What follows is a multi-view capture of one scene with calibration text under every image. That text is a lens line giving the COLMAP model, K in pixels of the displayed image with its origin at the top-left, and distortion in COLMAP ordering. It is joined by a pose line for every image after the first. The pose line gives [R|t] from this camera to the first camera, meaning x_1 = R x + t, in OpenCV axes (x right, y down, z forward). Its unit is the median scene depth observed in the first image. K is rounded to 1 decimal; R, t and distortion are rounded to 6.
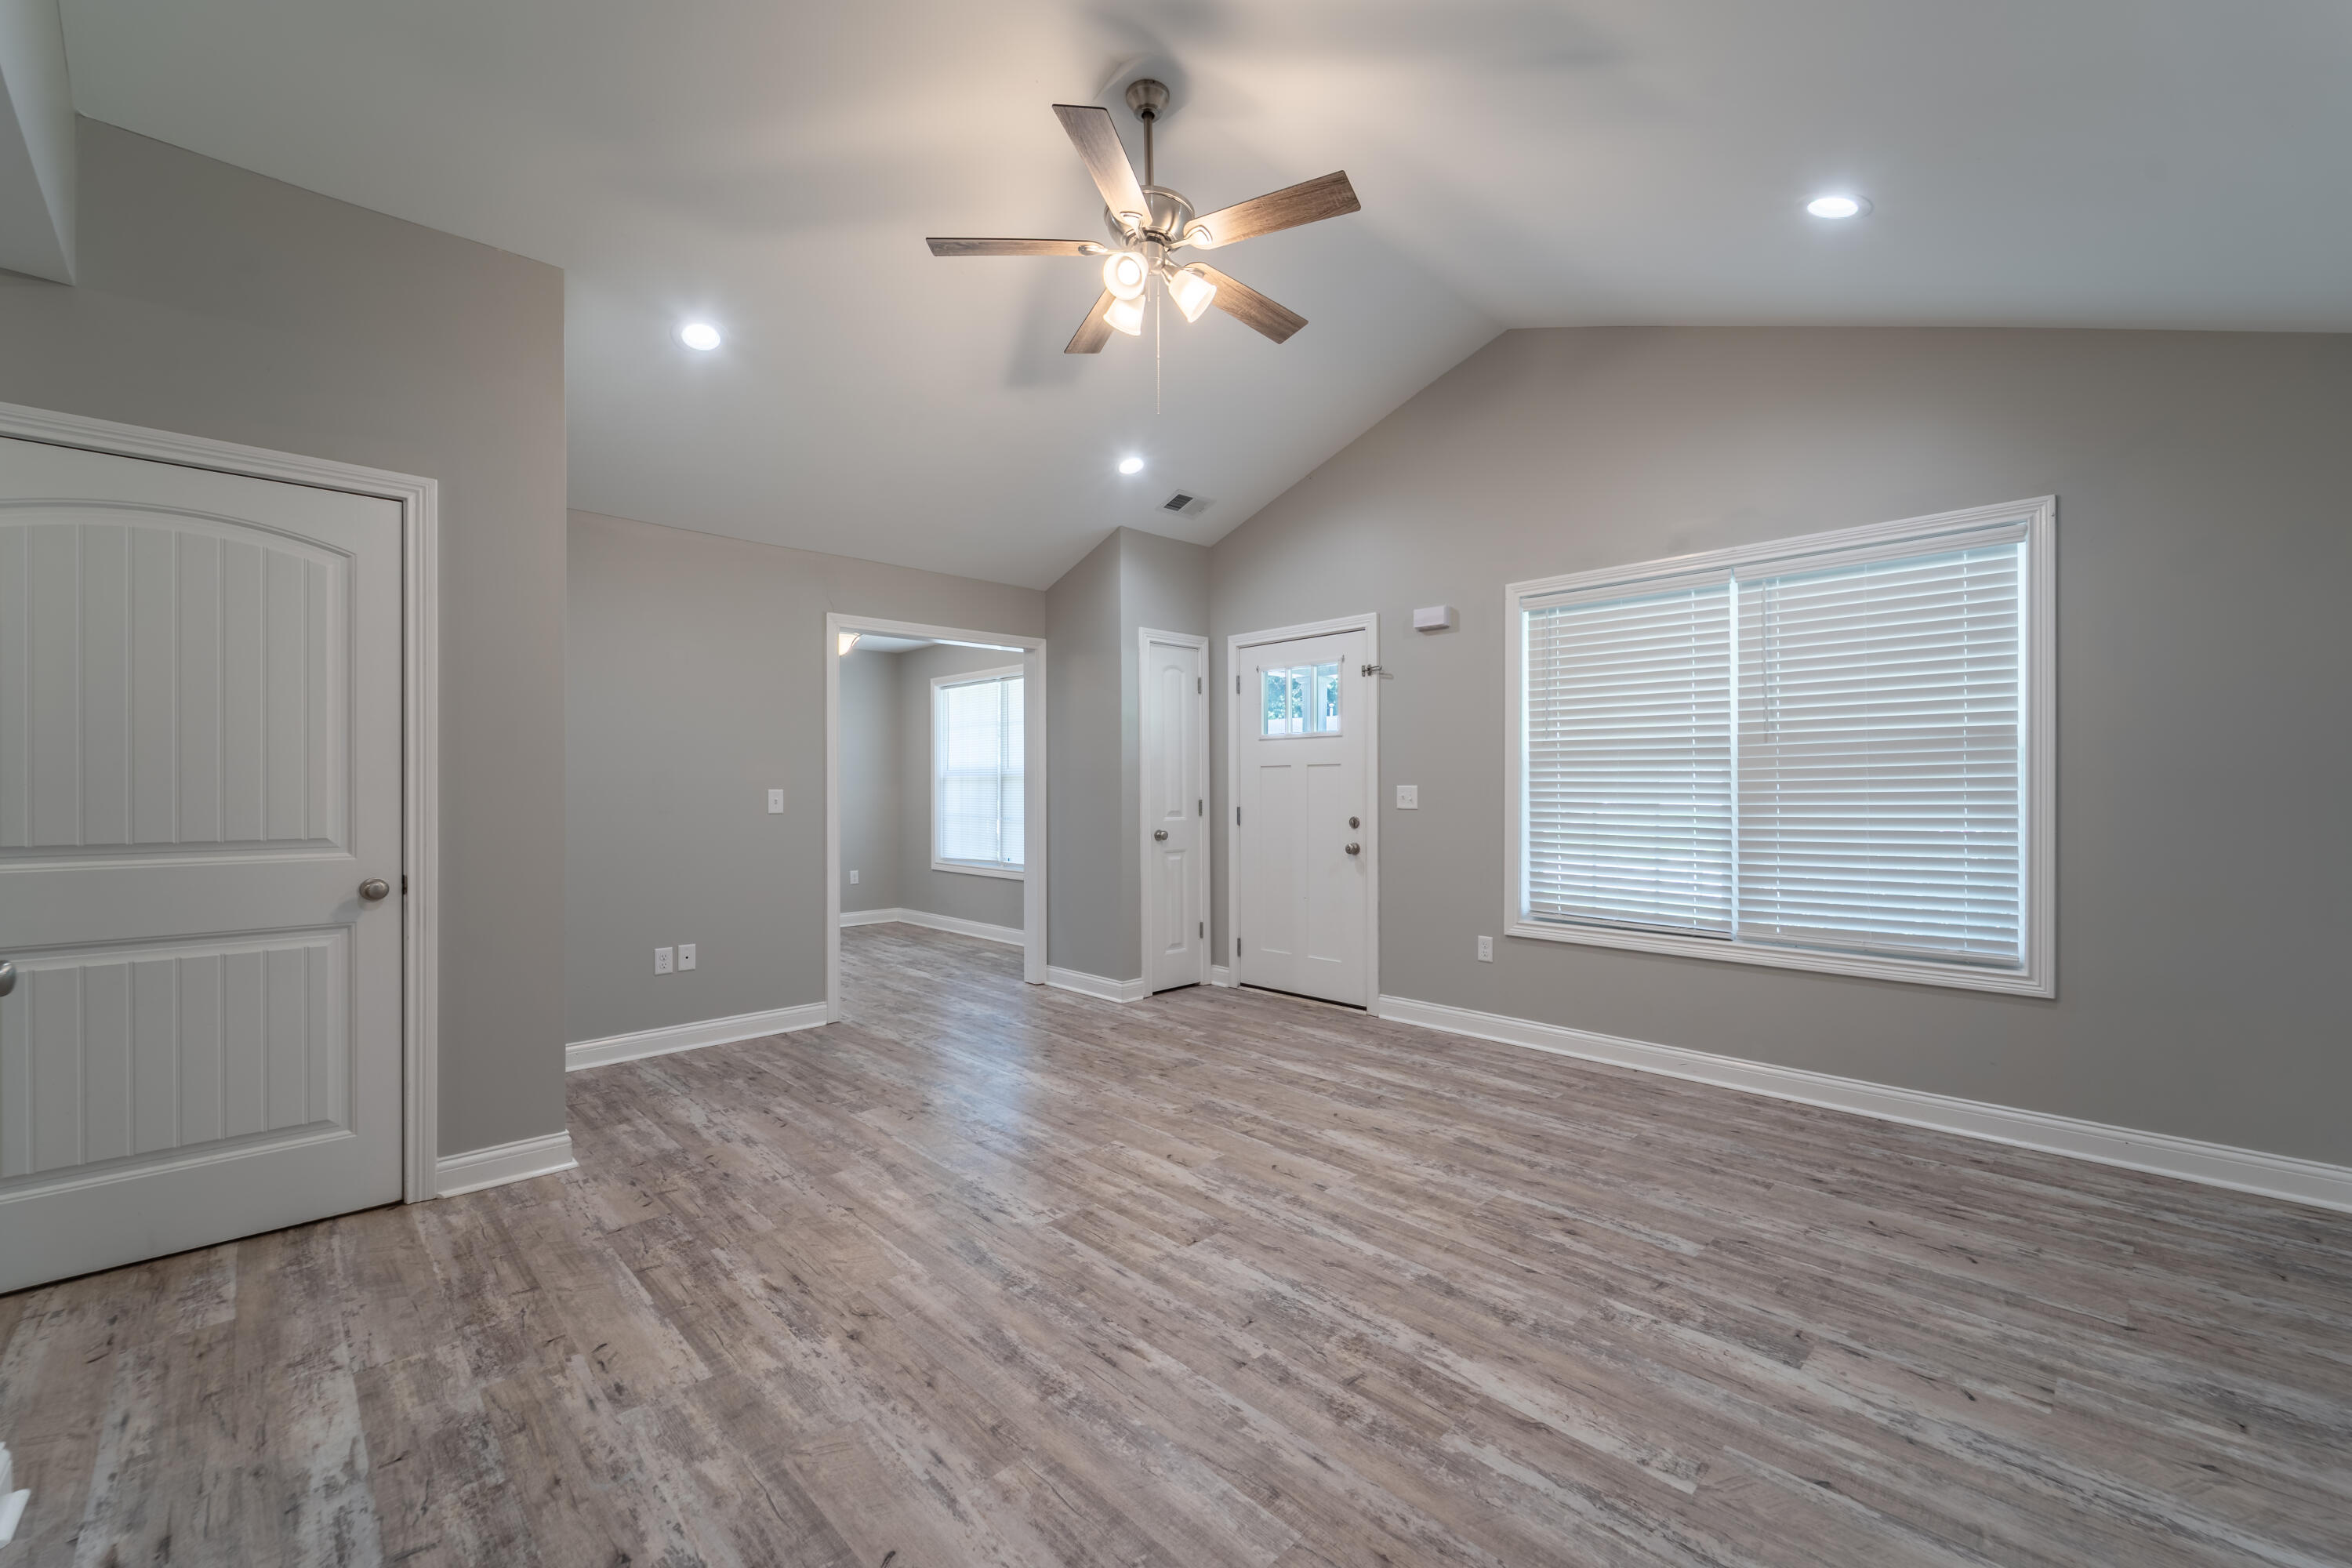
lens RADIAL K [[950.2, 0, 1183.2], [0, 950.2, 788.7], [0, 0, 1]] dist [0.006601, -0.004144]
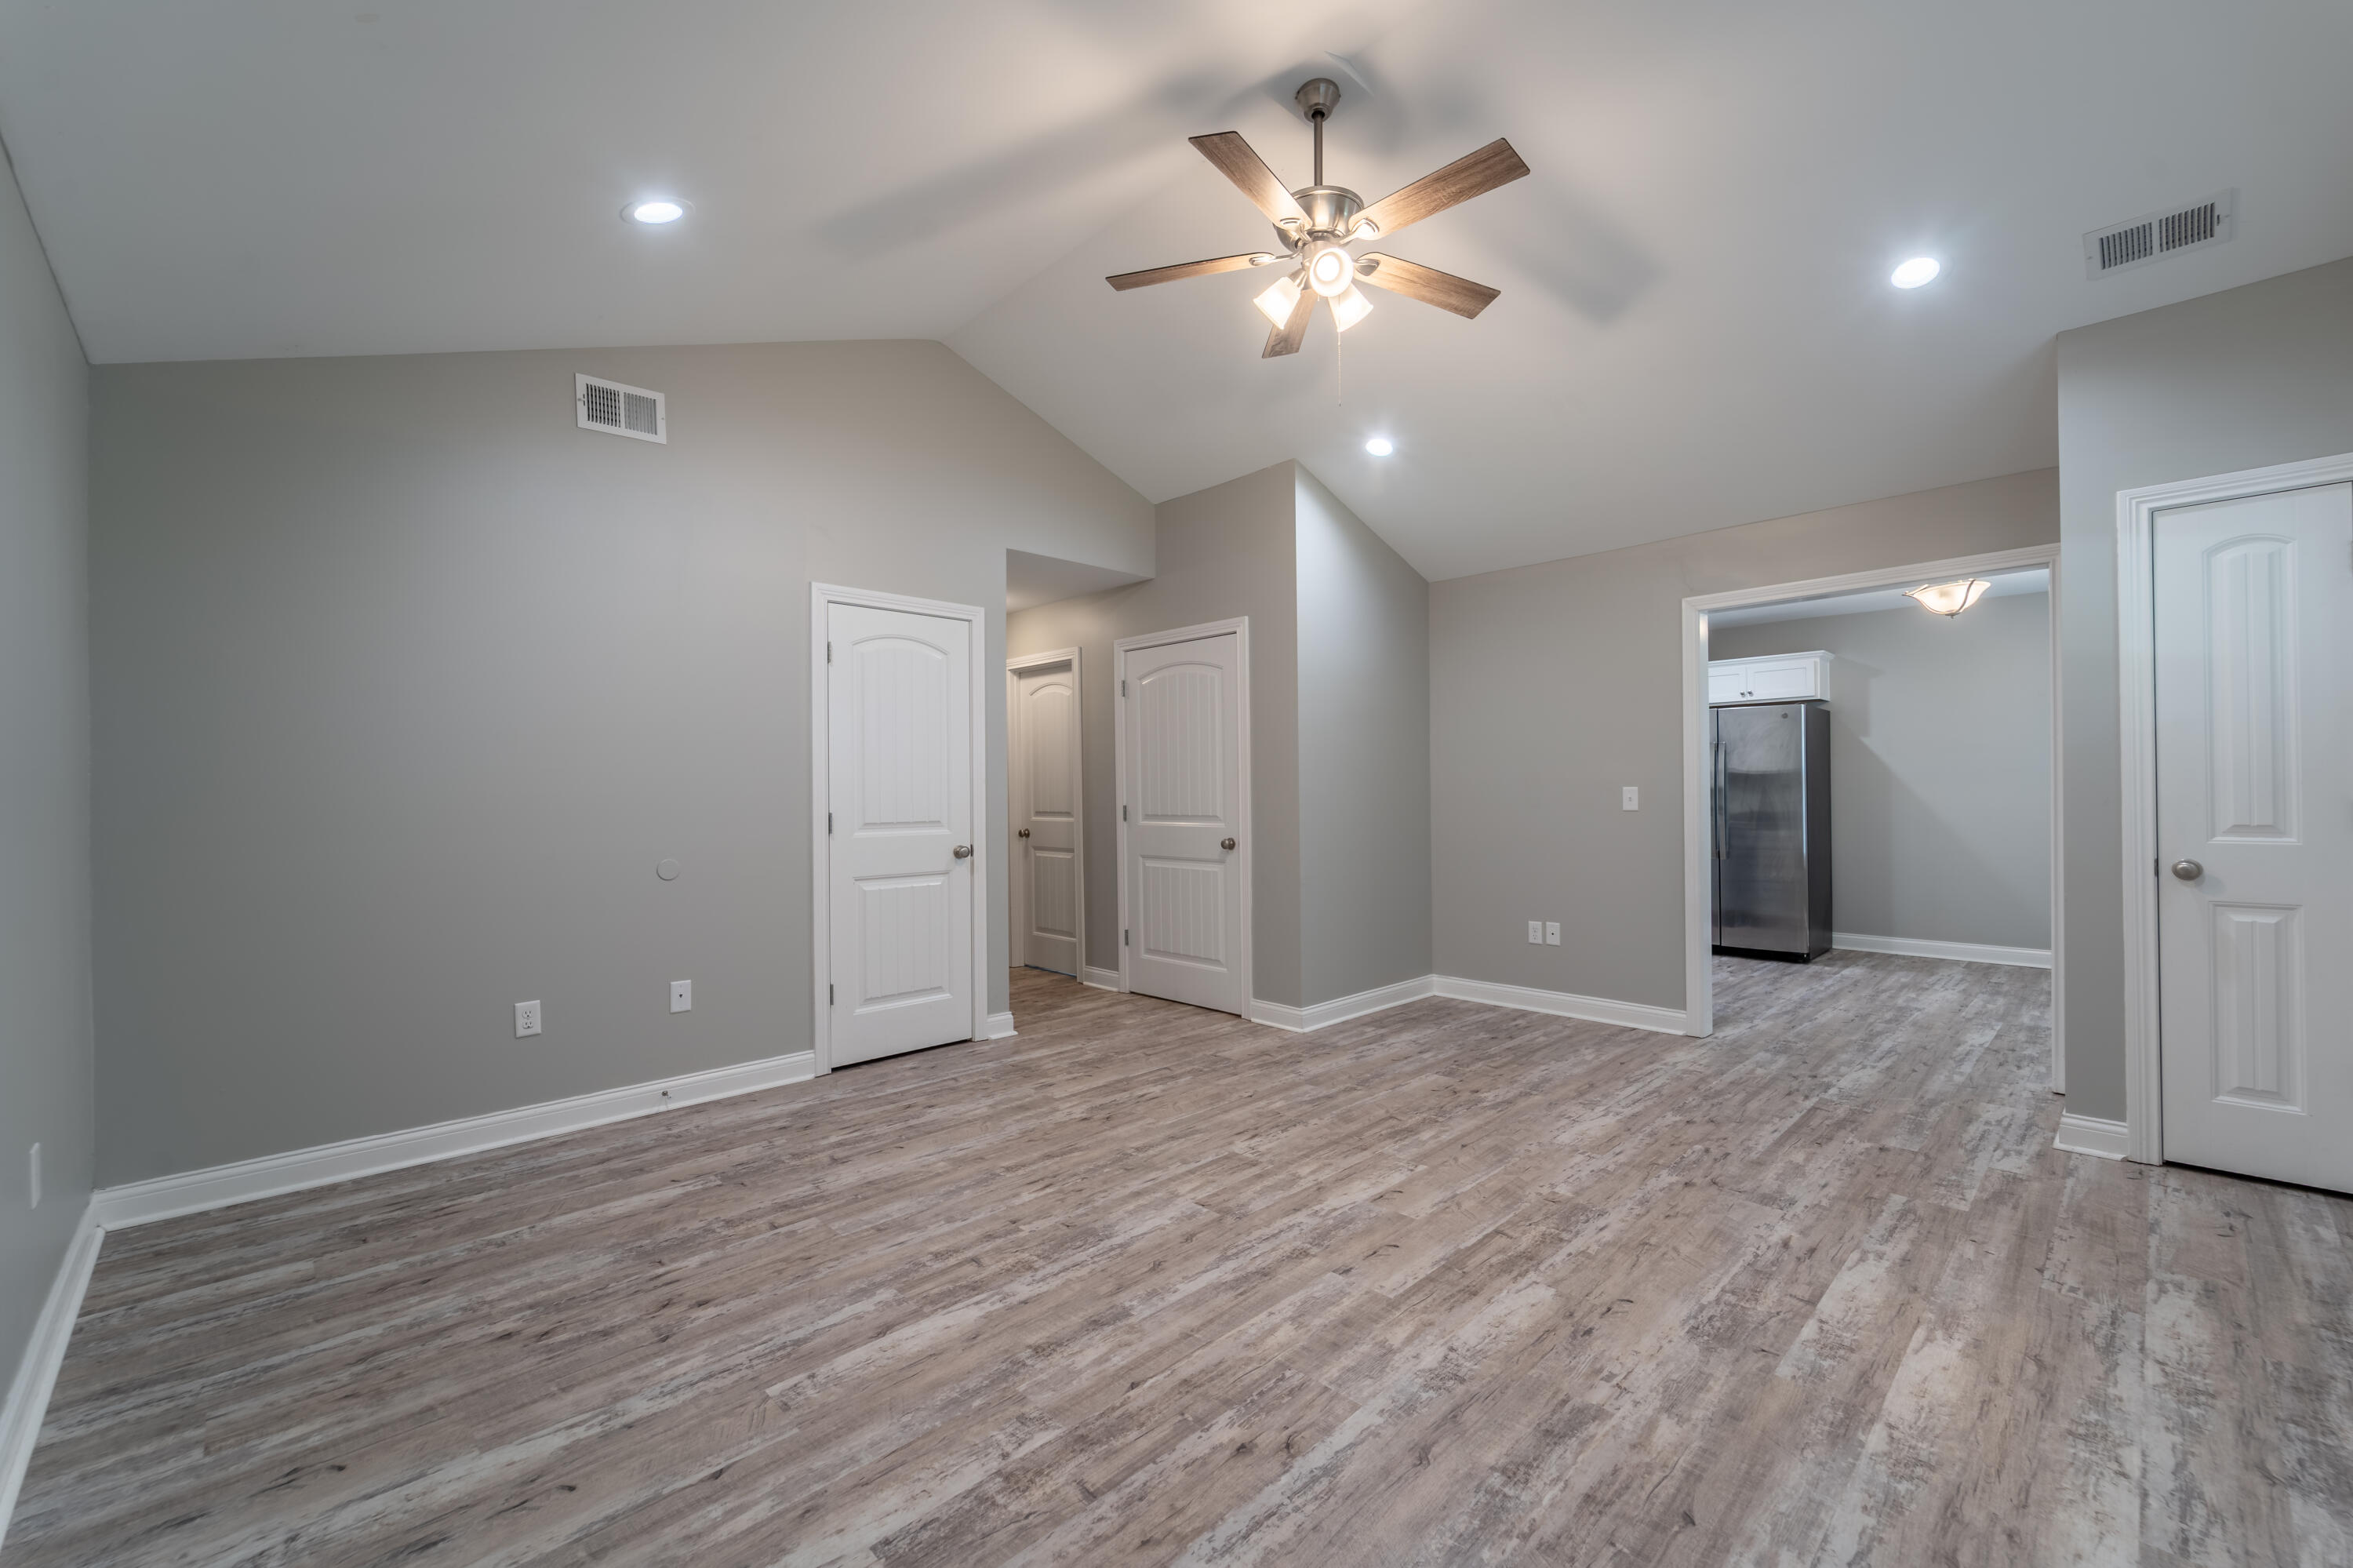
lens RADIAL K [[950.7, 0, 1183.7], [0, 950.7, 788.8], [0, 0, 1]] dist [0.006601, -0.004144]
pose [[0.000127, -0.000735, -1.000000, 1.051575], [0.009756, 0.999952, -0.000733, -0.002084], [0.999952, -0.009756, 0.000134, 0.933485]]
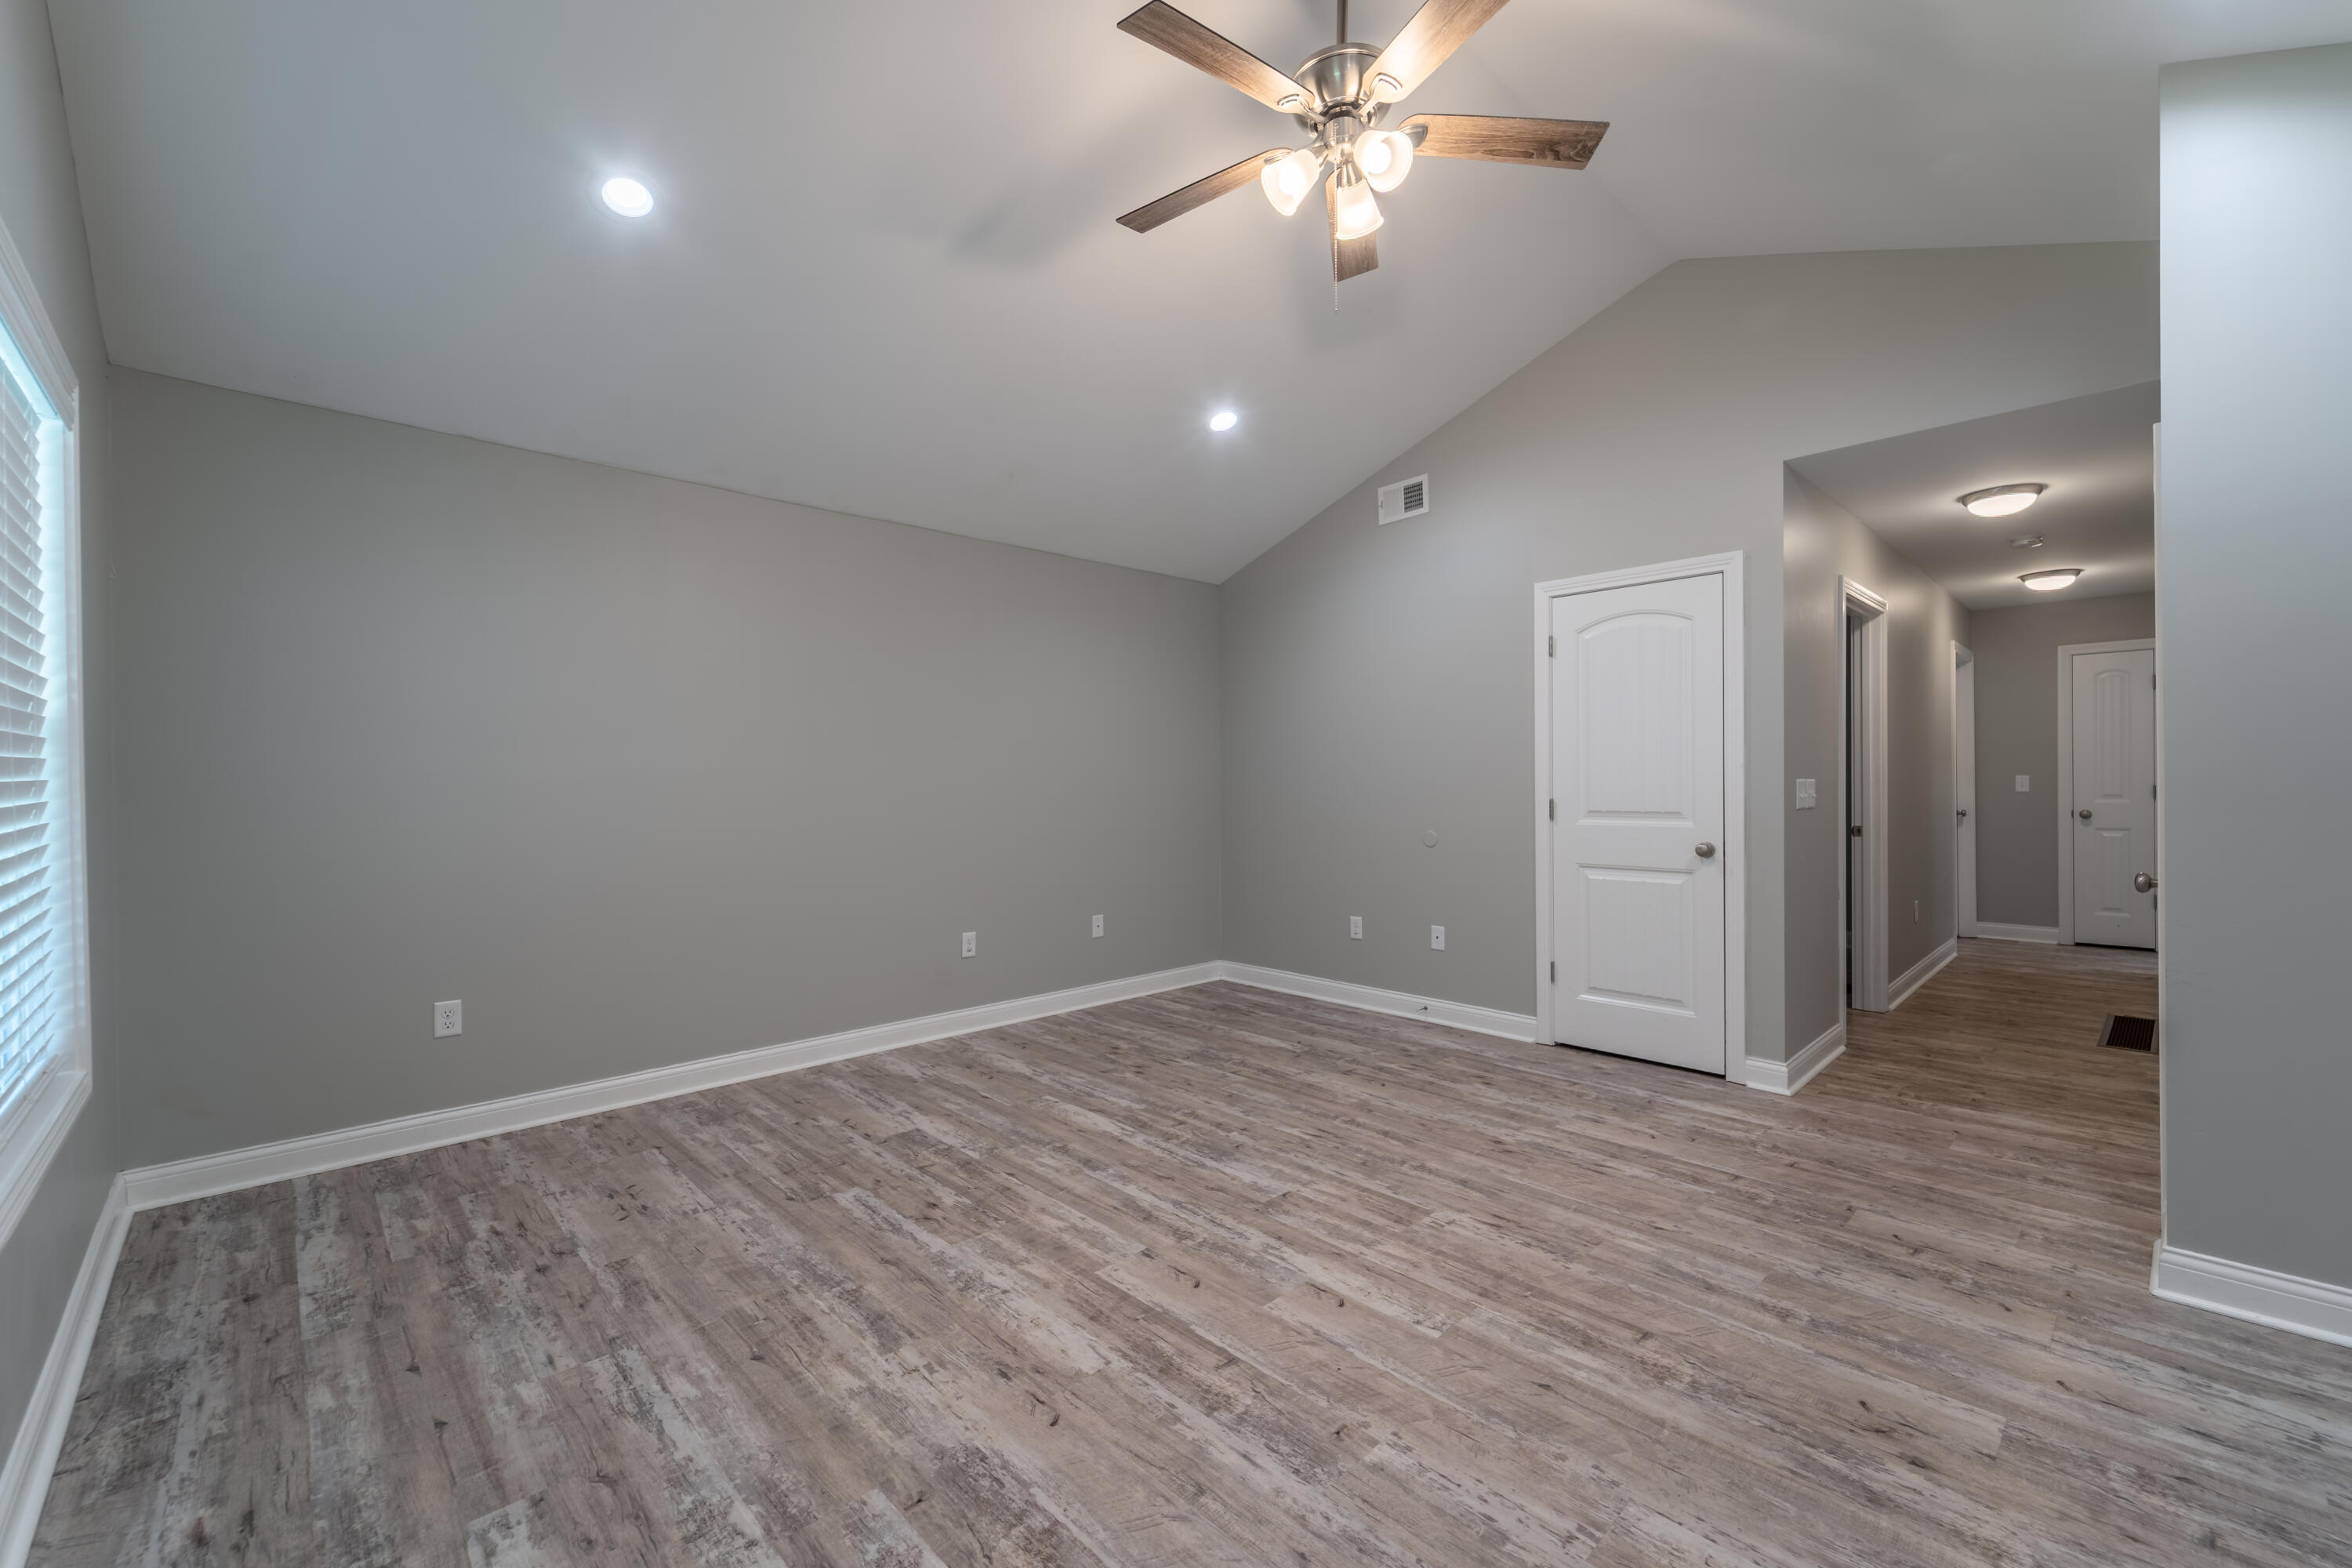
lens RADIAL K [[947.8, 0, 1183.3], [0, 947.8, 790.4], [0, 0, 1]] dist [0.007748, -0.005037]
pose [[-0.999883, 0.010968, 0.010651, 0.107117], [0.011045, 0.999913, 0.007198, -0.002996], [-0.010571, 0.007314, -0.999917, 1.995587]]
